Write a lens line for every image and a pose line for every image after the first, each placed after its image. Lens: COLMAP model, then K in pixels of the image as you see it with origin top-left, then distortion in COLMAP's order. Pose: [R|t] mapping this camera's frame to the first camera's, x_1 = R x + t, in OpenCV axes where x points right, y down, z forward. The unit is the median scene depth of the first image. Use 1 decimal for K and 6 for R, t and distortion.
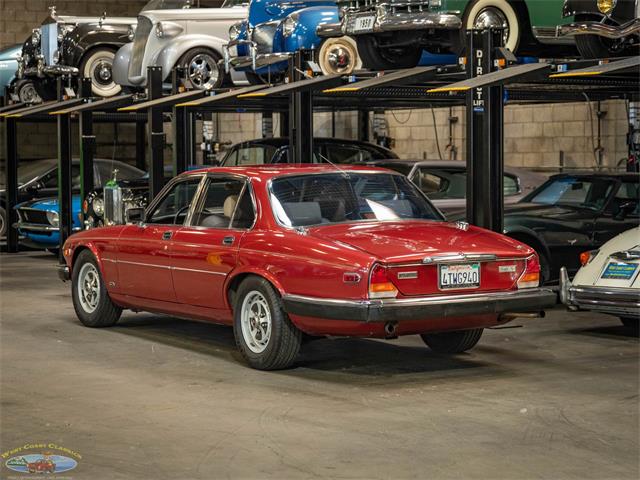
lens RADIAL K [[2113.7, 0, 320.0], [0, 2113.7, 240.0], [0, 0, 1]] dist [0.110914, -0.503756]
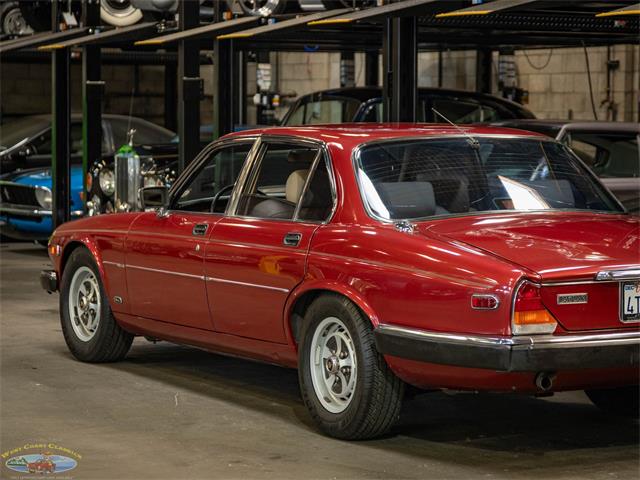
lens RADIAL K [[2113.7, 0, 320.0], [0, 2113.7, 240.0], [0, 0, 1]] dist [0.110914, -0.503756]
pose [[0.999560, 0.013326, -0.026512, -0.016454], [-0.012910, 0.999792, 0.015782, -0.009352], [0.026717, -0.015433, 0.999524, 0.326424]]
